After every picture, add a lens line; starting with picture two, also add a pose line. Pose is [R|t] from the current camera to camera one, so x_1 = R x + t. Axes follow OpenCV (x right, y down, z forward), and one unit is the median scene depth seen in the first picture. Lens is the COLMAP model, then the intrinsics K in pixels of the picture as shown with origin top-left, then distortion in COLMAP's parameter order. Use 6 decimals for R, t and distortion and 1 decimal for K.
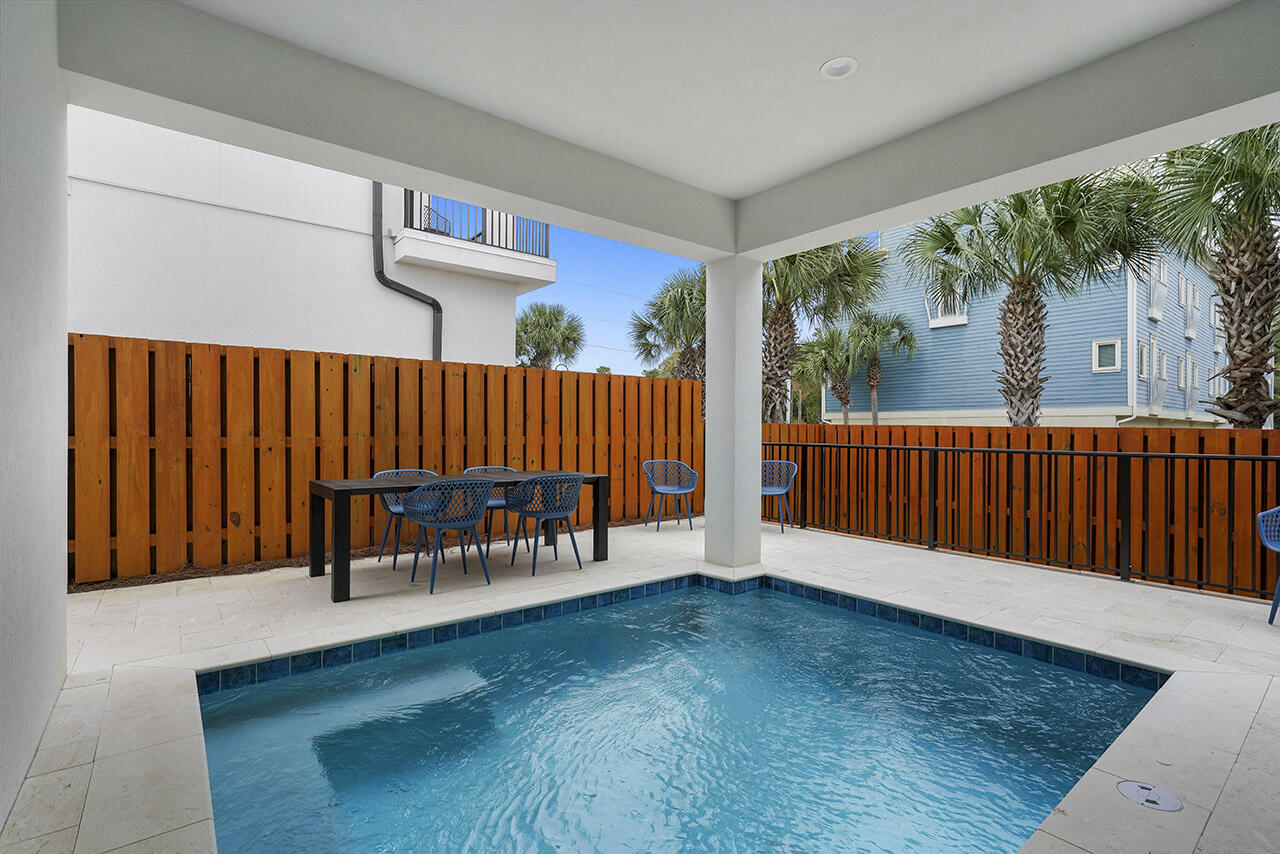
lens RADIAL K [[595.5, 0, 640.0], [0, 595.5, 427.0], [0, 0, 1]] dist [0.001152, 0.001129]
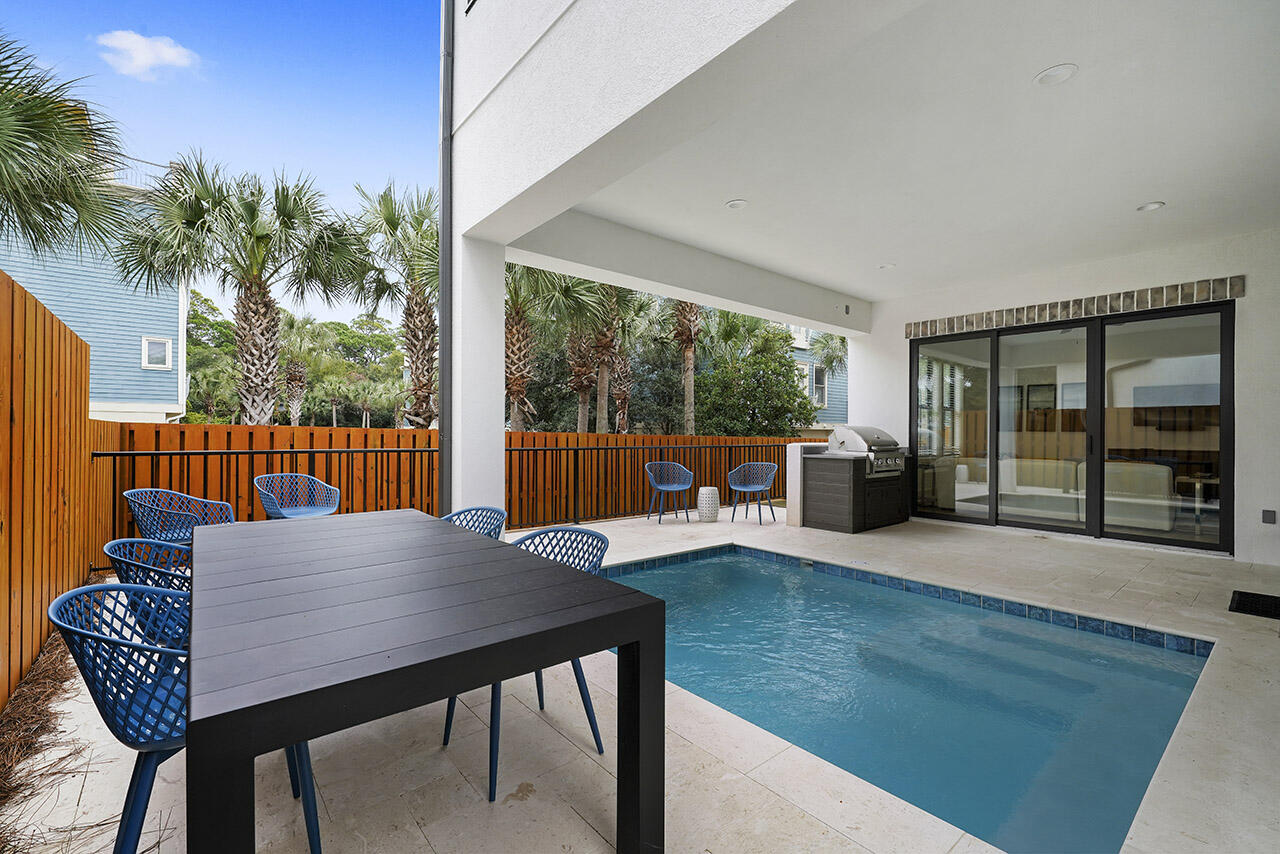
lens RADIAL K [[556.3, 0, 640.0], [0, 556.3, 427.0], [0, 0, 1]] dist [-0.010564, 0.005679]
pose [[-0.015935, 0.003918, 0.999865, -0.628940], [-0.014805, 0.999882, -0.004154, -0.008888], [-0.999763, -0.014869, -0.015875, 0.721036]]
